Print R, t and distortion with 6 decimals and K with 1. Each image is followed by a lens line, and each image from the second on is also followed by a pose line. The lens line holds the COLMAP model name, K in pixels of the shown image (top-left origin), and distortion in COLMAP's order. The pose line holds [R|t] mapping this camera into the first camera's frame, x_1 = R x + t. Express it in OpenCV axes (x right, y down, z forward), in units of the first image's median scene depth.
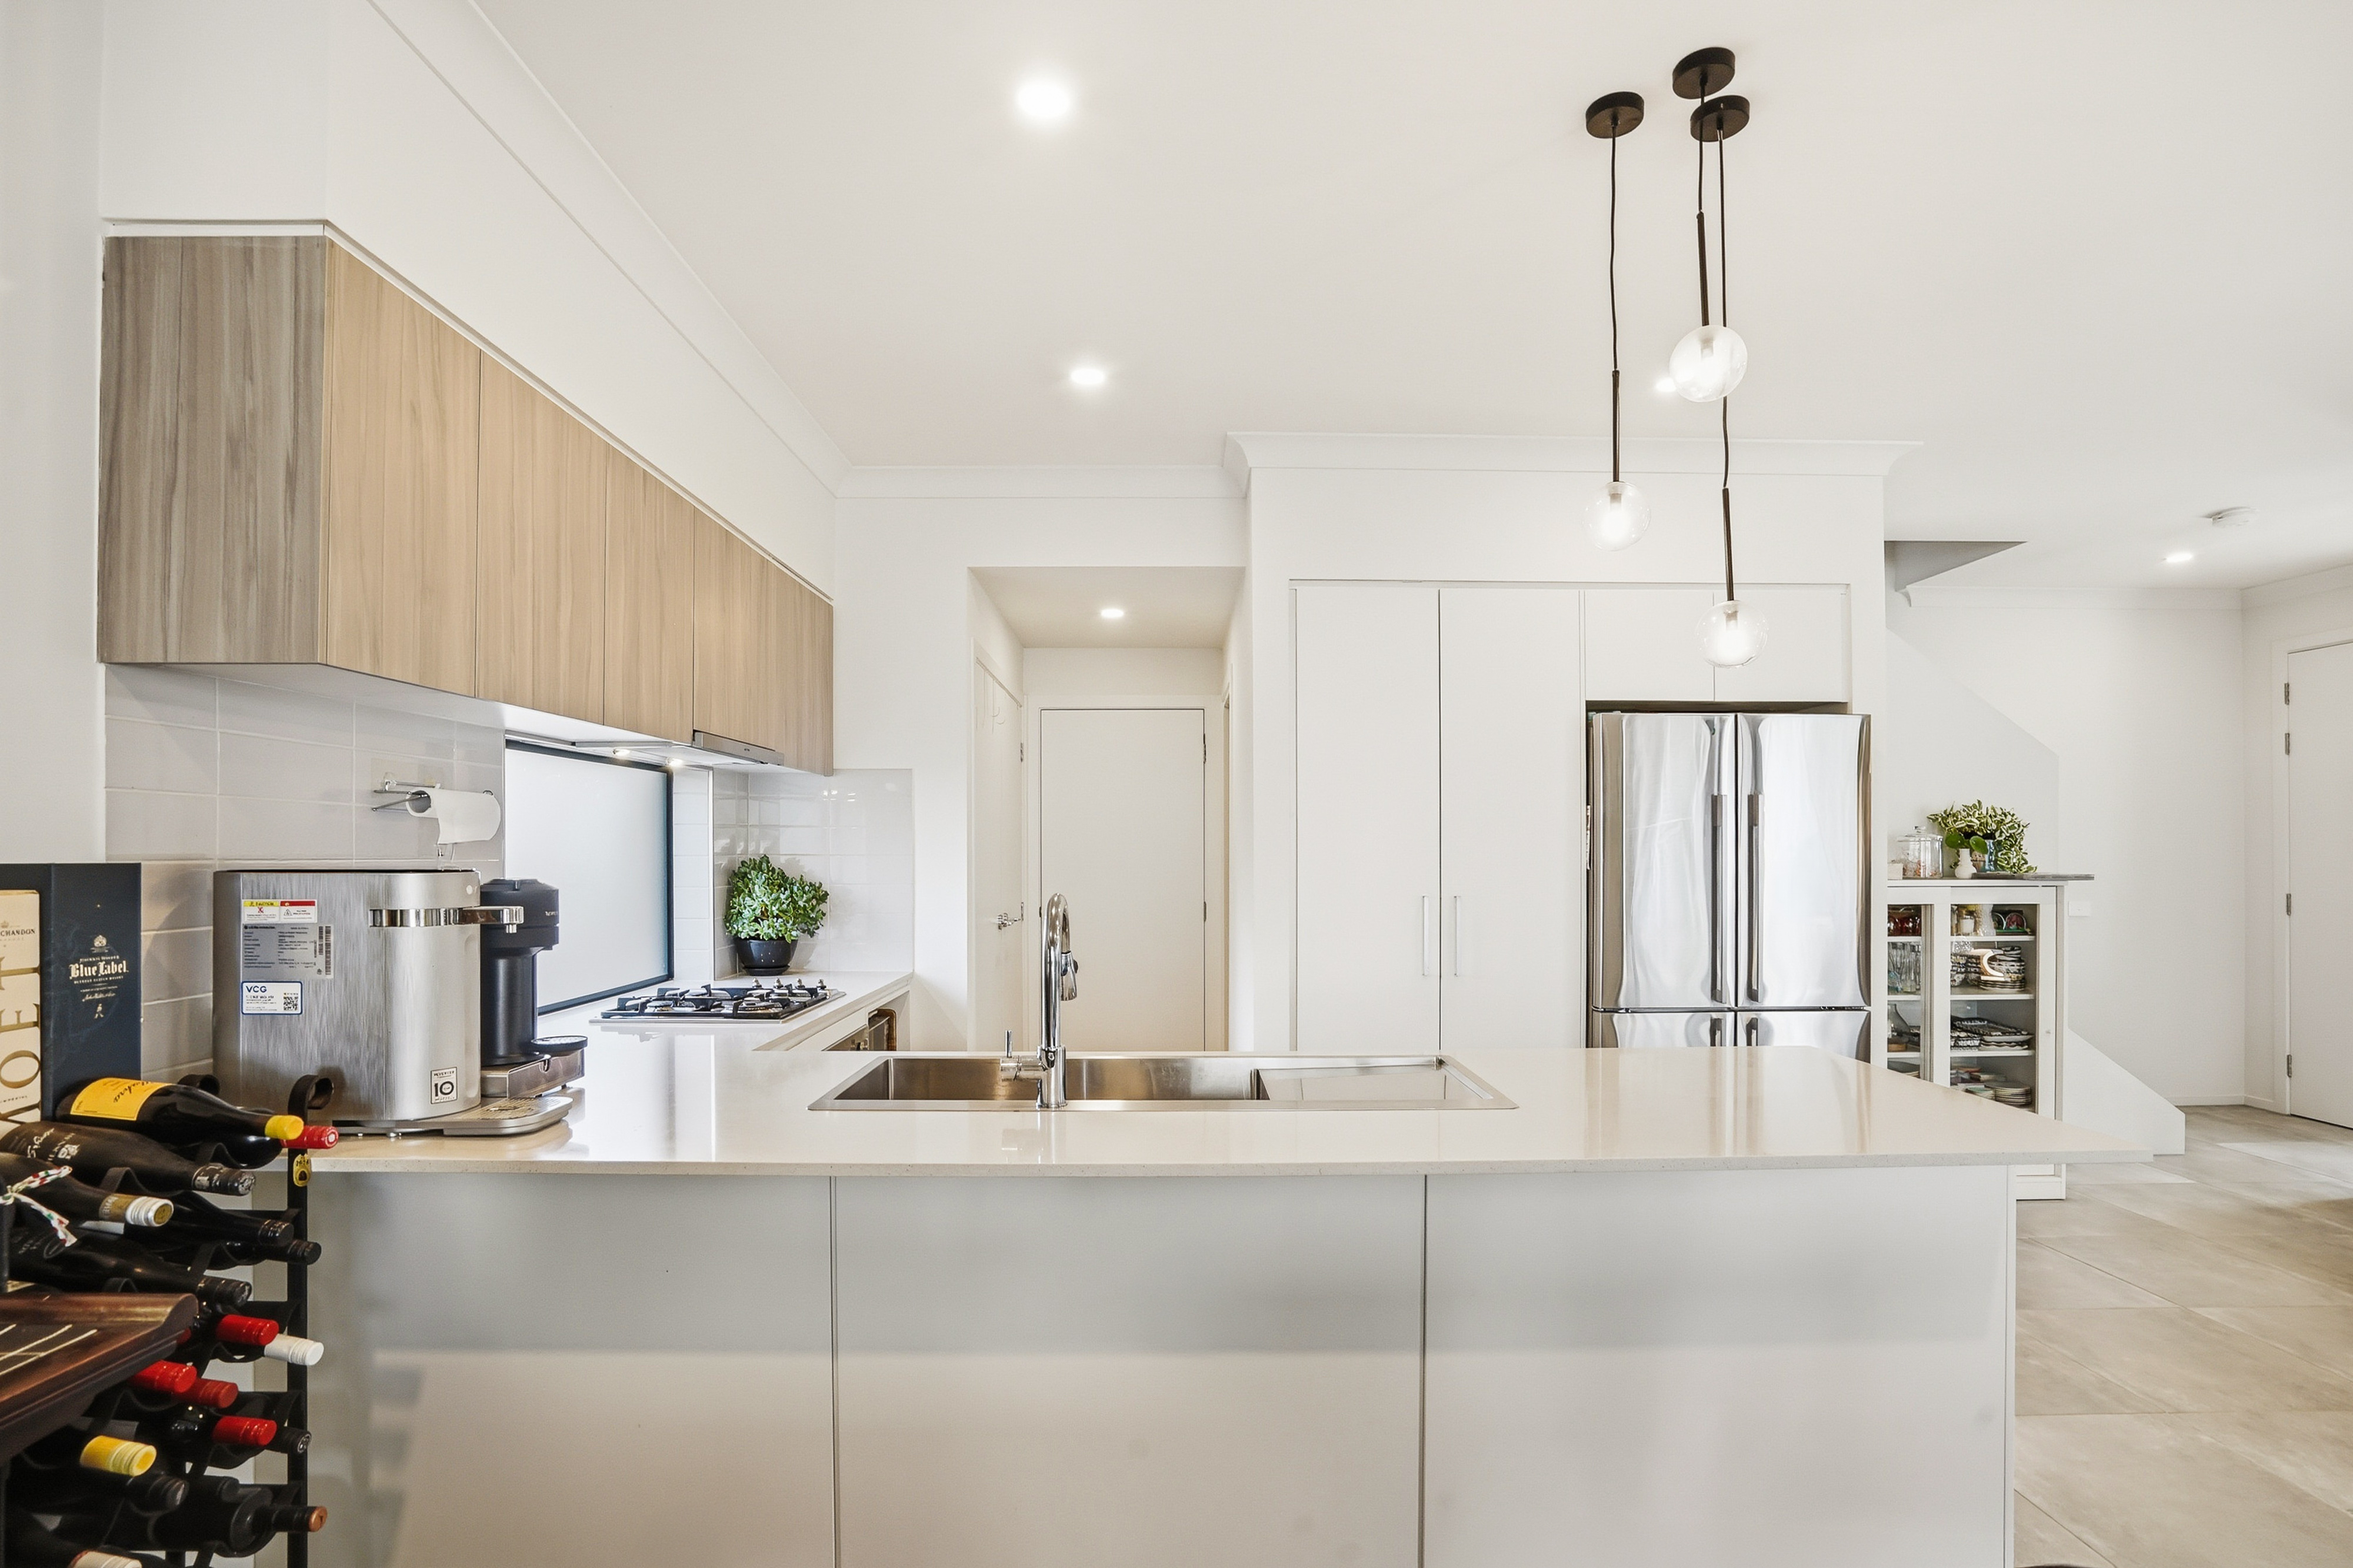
lens RADIAL K [[1119.9, 0, 1175.7], [0, 1119.9, 846.4], [0, 0, 1]] dist [-0.036960, 0.000126]
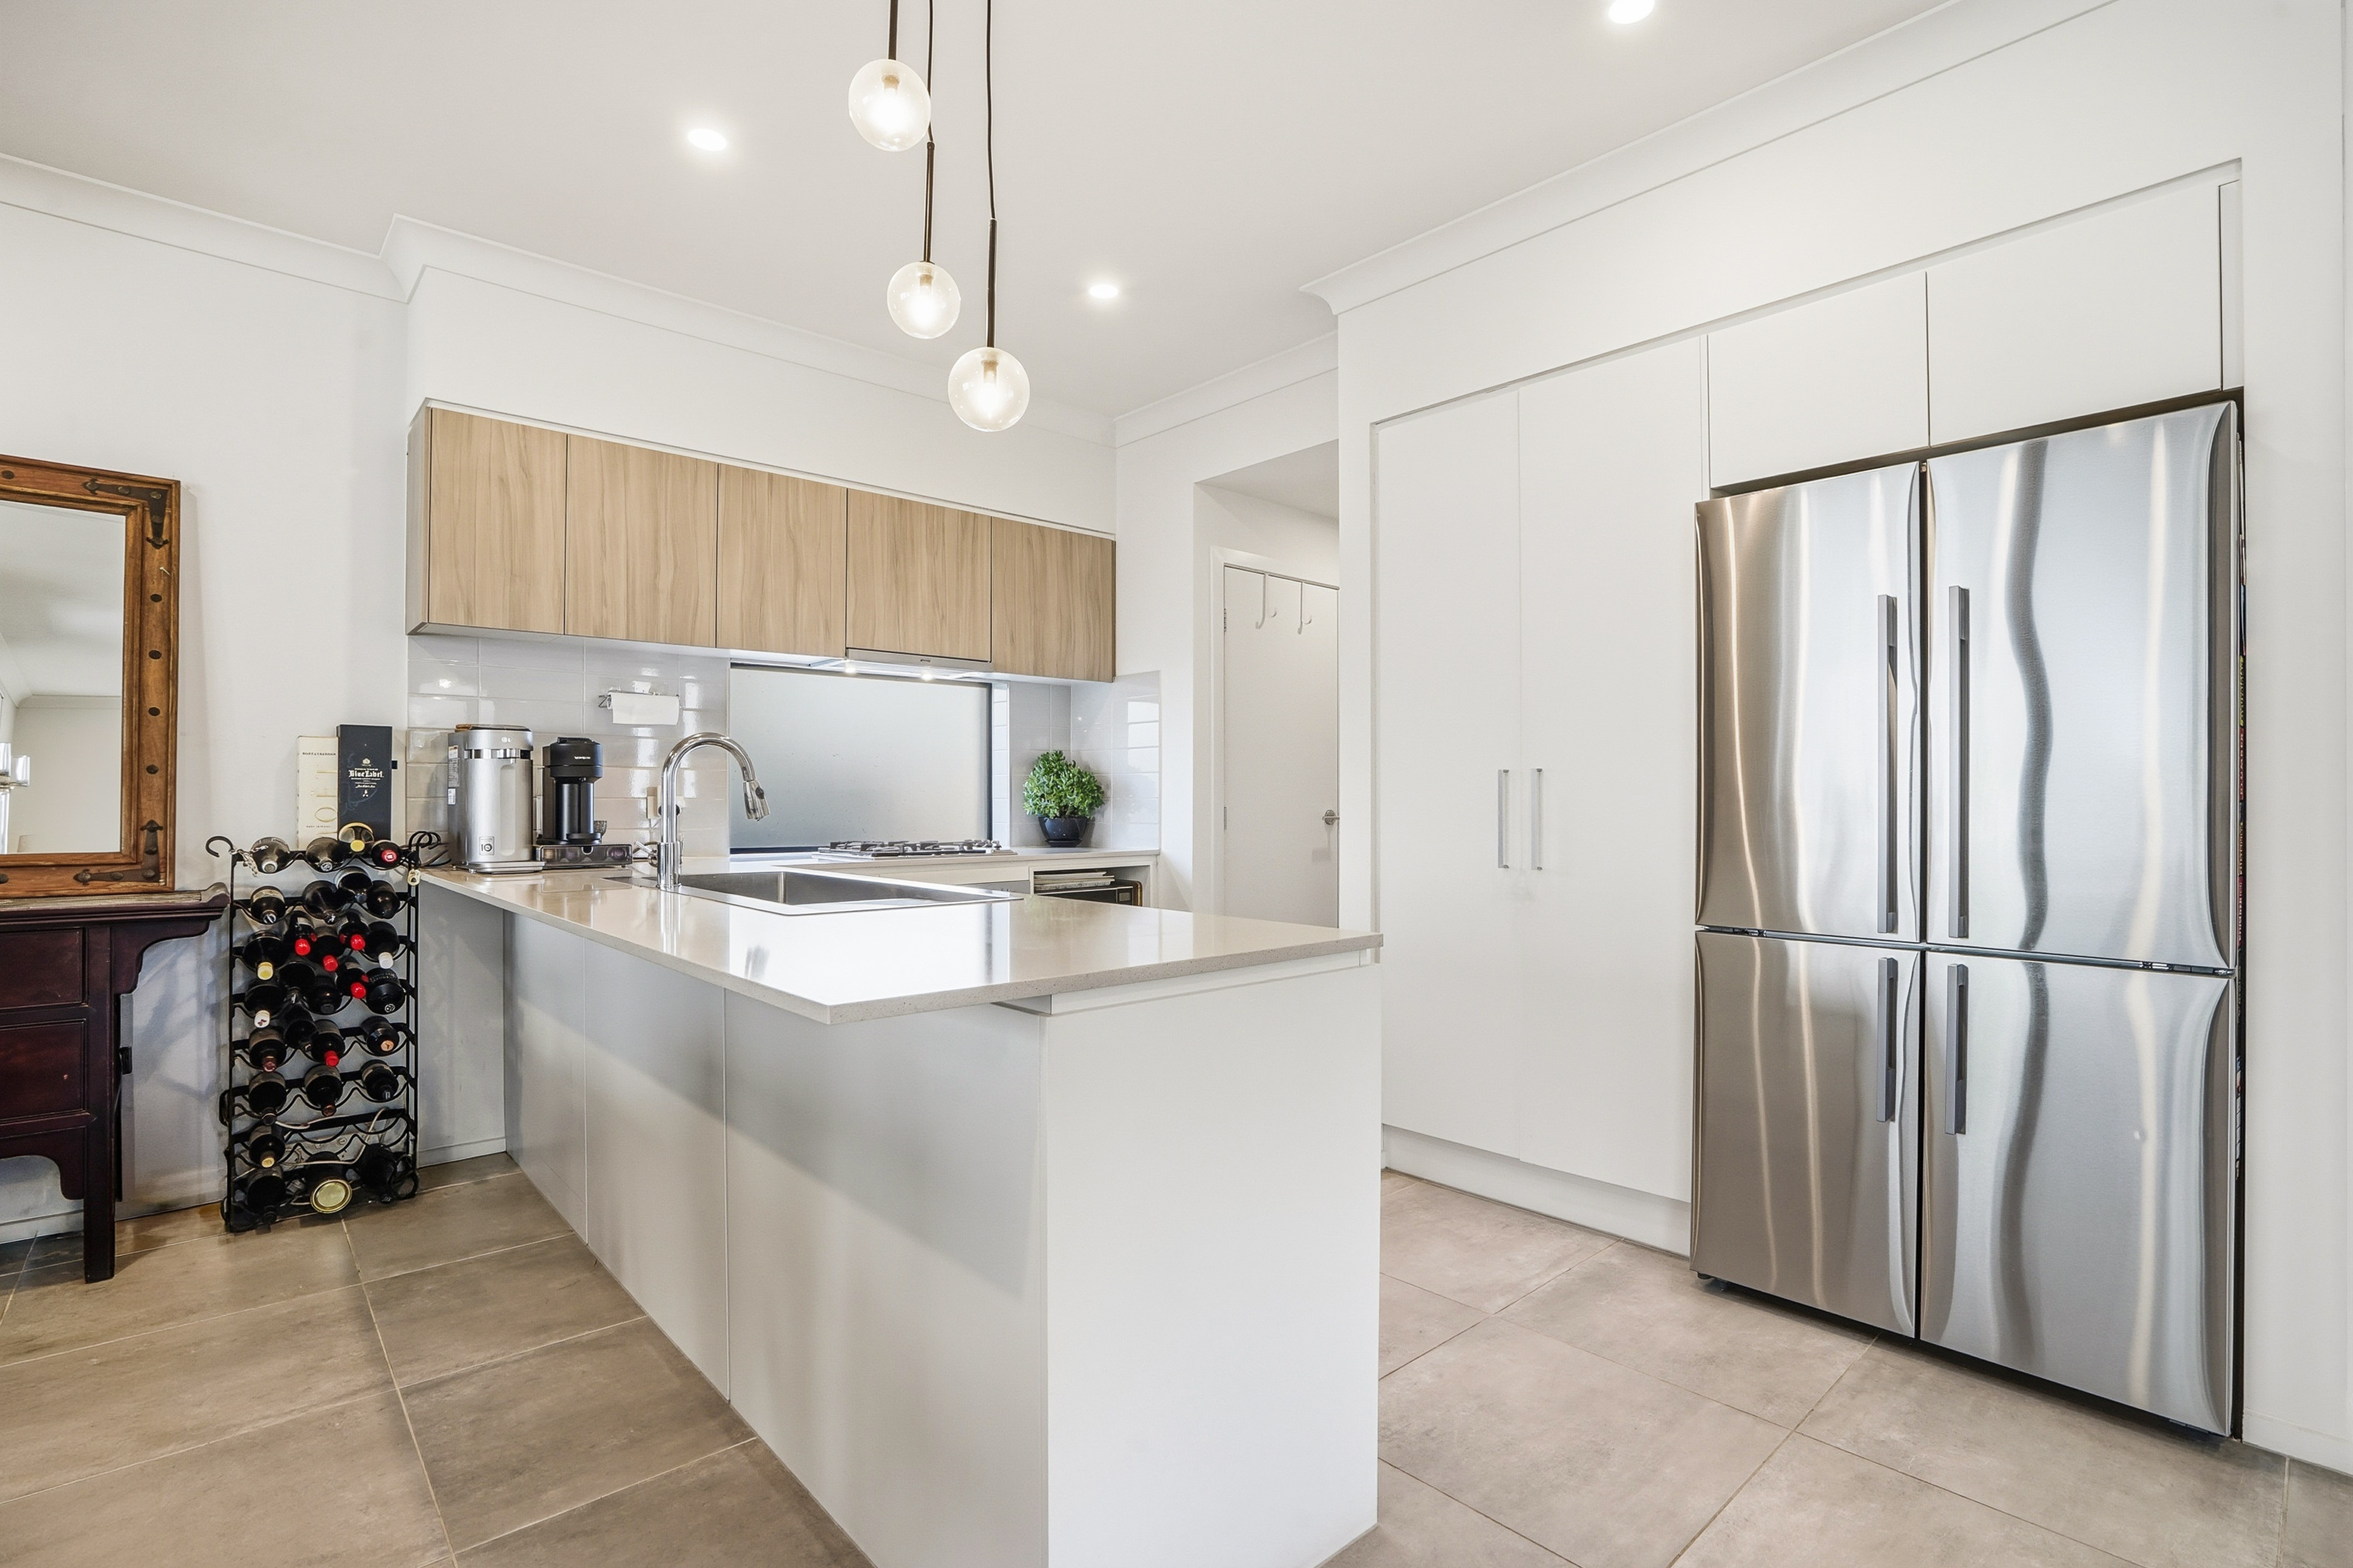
lens RADIAL K [[1099.2, 0, 1180.1], [0, 1099.2, 789.8], [0, 0, 1]] dist [-0.059651, 0.022930]
pose [[0.661312, -0.006828, -0.750080, 1.128451], [0.002715, 0.999974, -0.006710, 0.108521], [0.750106, 0.002401, 0.661313, 0.529154]]
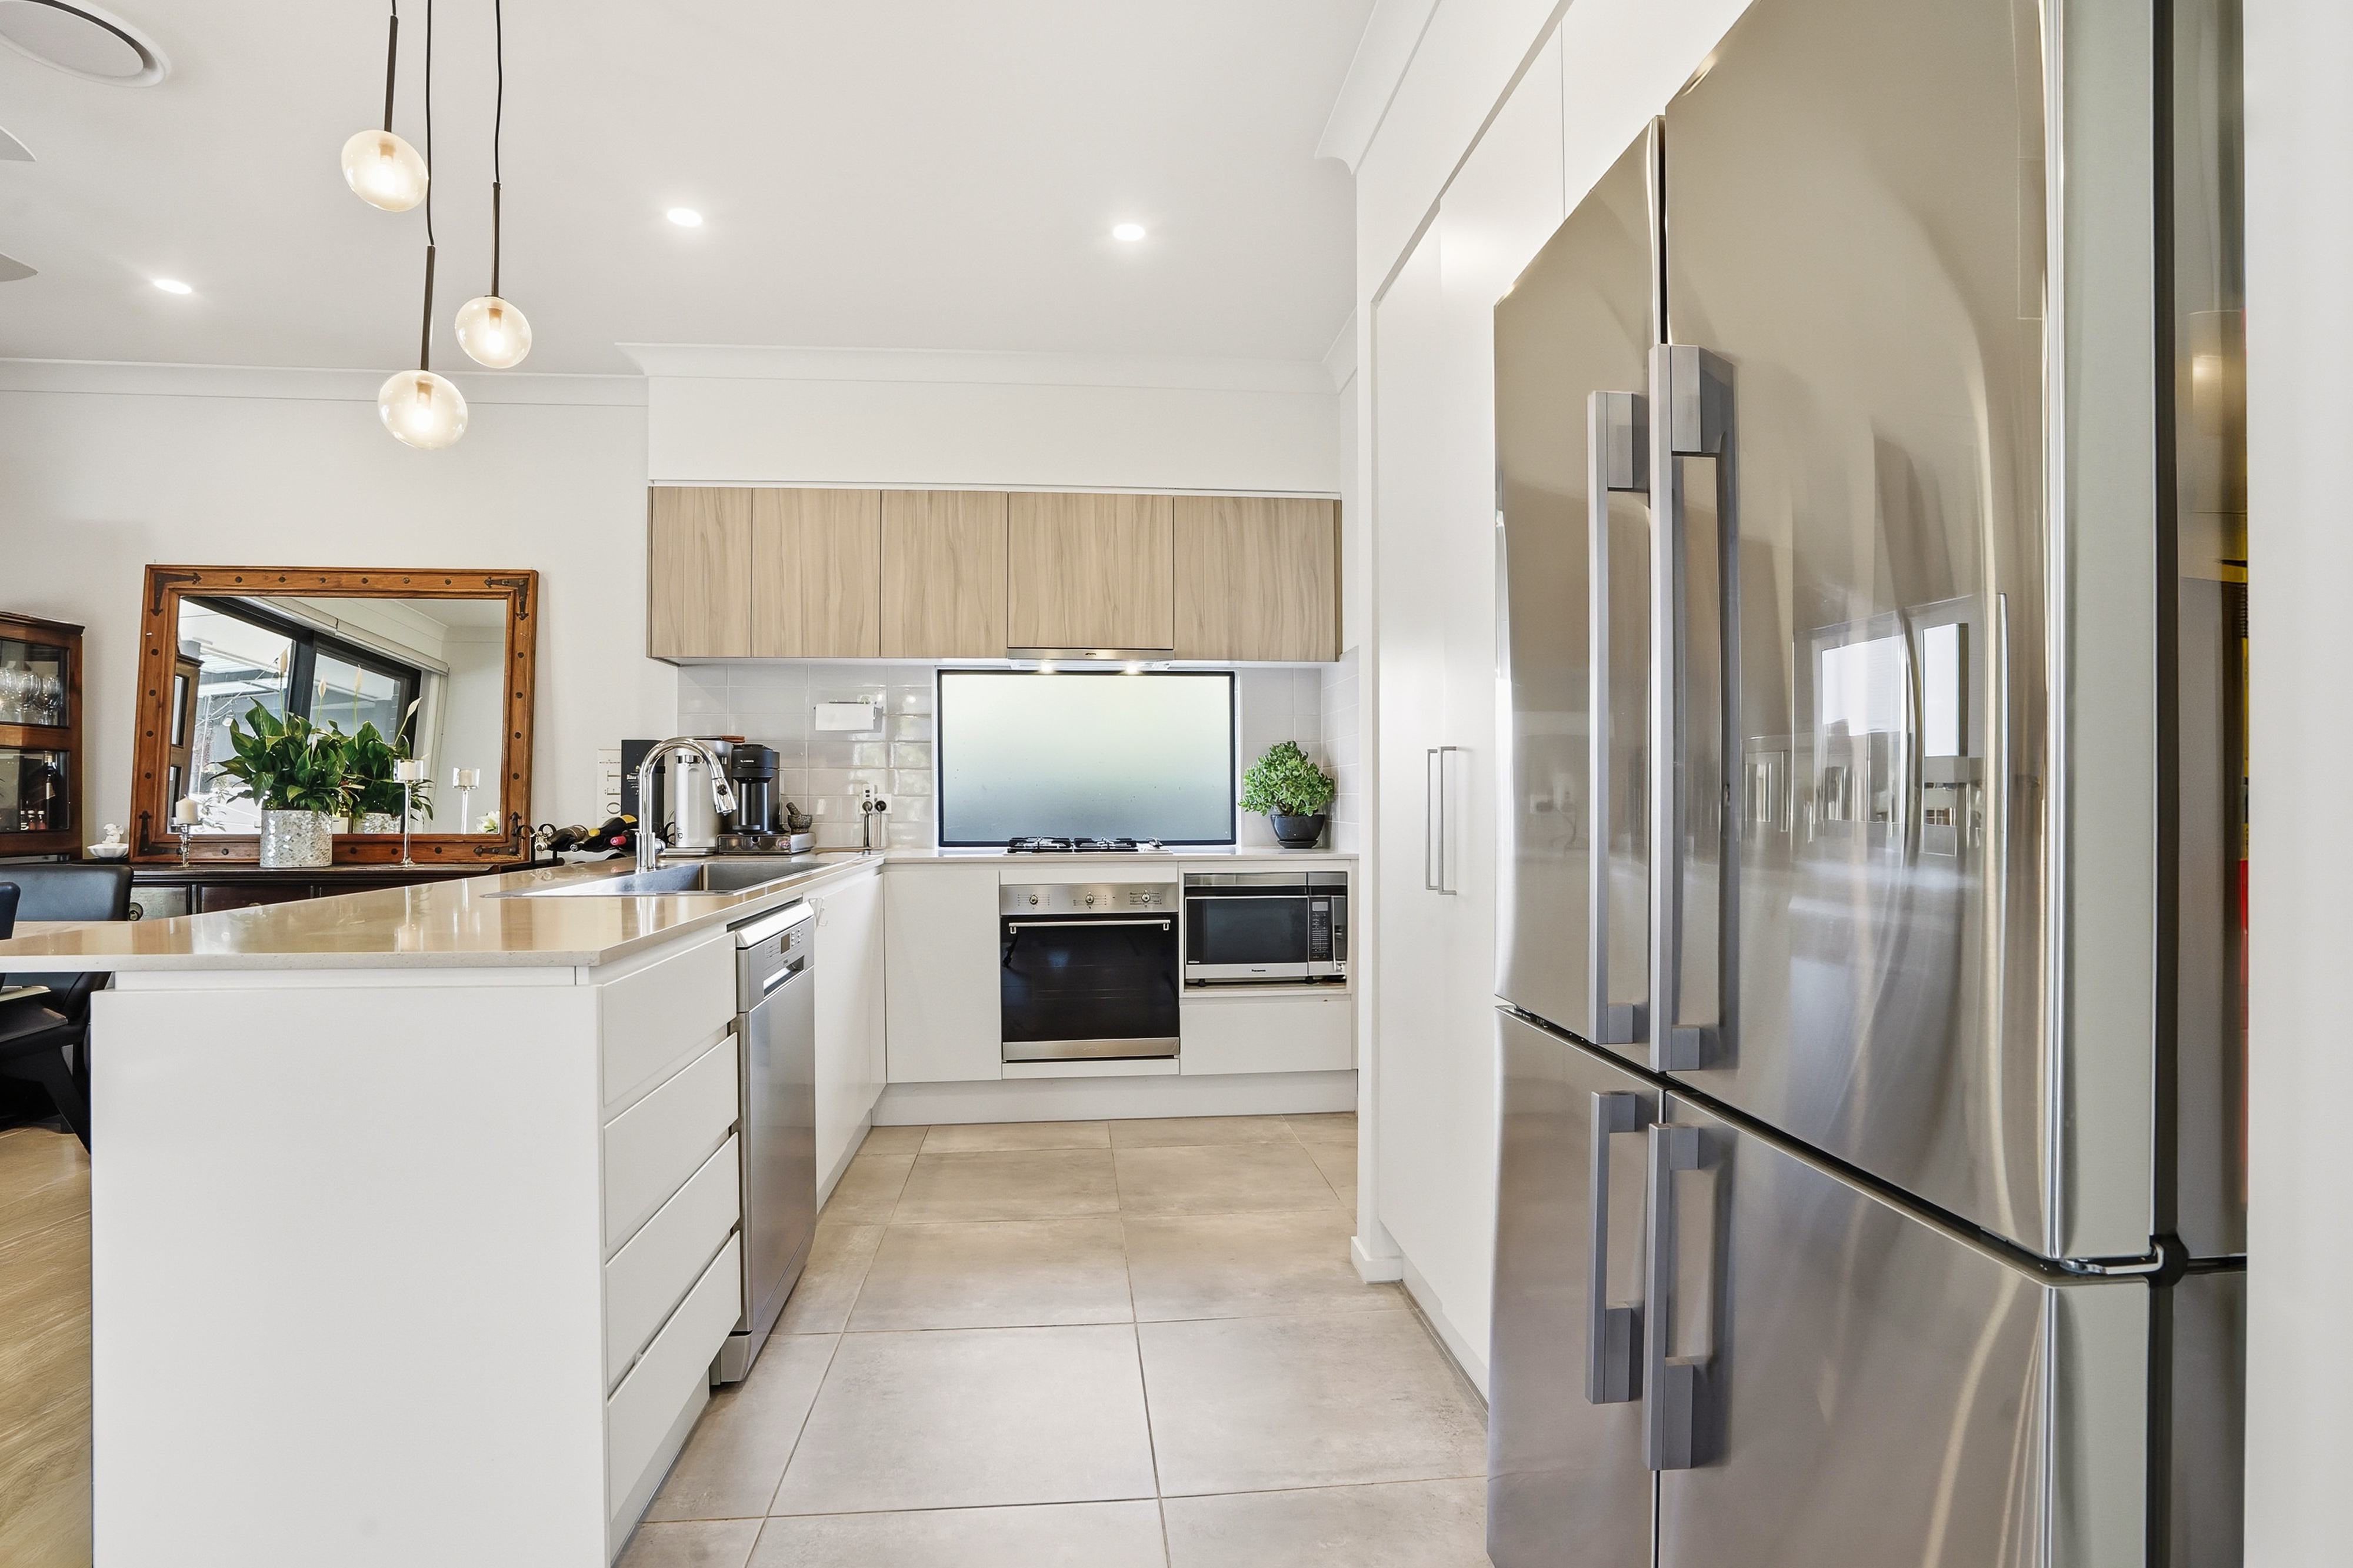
lens RADIAL K [[1099.2, 0, 1180.1], [0, 1099.2, 789.8], [0, 0, 1]] dist [-0.059651, 0.022930]
pose [[0.093821, -0.013343, -0.995500, 1.289249], [0.009250, 0.999879, -0.012529, 0.129012], [0.995546, -0.008033, 0.093933, 1.410344]]
